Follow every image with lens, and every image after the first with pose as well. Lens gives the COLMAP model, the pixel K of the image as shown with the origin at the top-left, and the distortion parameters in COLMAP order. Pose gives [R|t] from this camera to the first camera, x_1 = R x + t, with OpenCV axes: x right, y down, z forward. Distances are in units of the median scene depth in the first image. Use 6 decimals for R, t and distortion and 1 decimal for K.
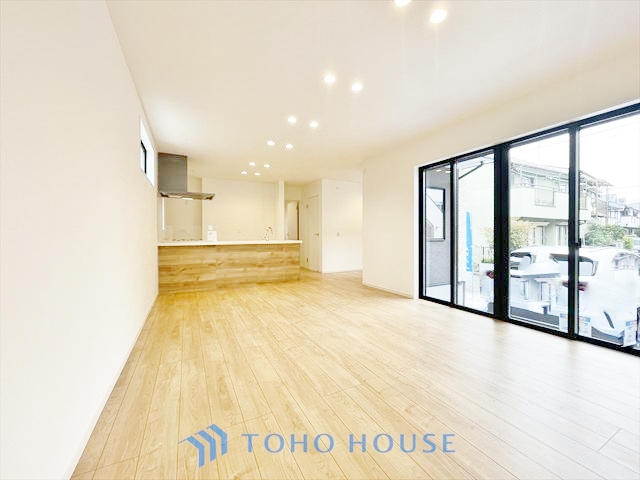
lens RADIAL K [[257.6, 0, 315.9], [0, 257.6, 237.7], [0, 0, 1]] dist [0.000993, -0.000072]
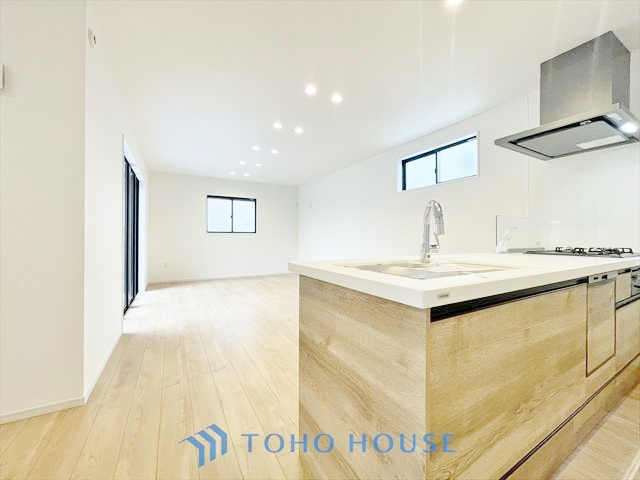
lens RADIAL K [[258.4, 0, 318.3], [0, 258.4, 238.2], [0, 0, 1]] dist [-0.002374, -0.000041]
pose [[-0.998514, 0.002321, -0.054444, -0.081999], [0.001838, 0.999959, 0.008920, -0.012948], [0.054463, 0.008807, -0.998477, 1.513709]]
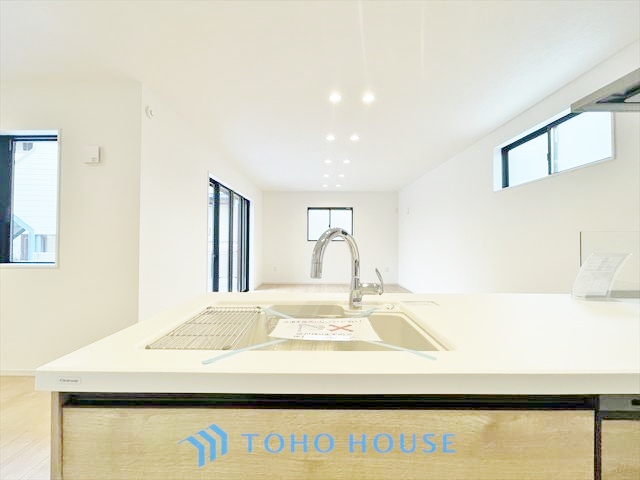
lens RADIAL K [[257.0, 0, 316.9], [0, 257.0, 237.1], [0, 0, 1]] dist [-0.004354, -0.000160]
pose [[-0.891966, 0.008147, 0.452029, -0.301193], [0.004797, 0.999952, -0.008557, -0.042210], [-0.452077, -0.005464, -0.891962, 1.432885]]
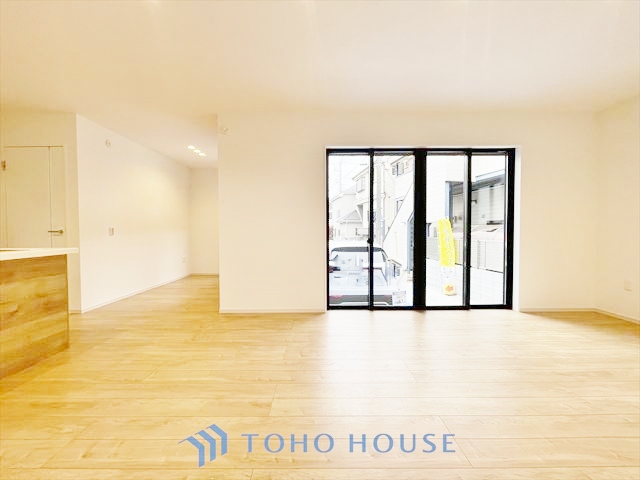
lens RADIAL K [[257.0, 0, 316.9], [0, 257.0, 237.1], [0, 0, 1]] dist [-0.004354, -0.000160]
pose [[0.447722, -0.020372, 0.893941, -0.303382], [0.011156, 0.999790, 0.017196, -0.009509], [-0.894103, 0.002274, 0.447855, 0.594065]]
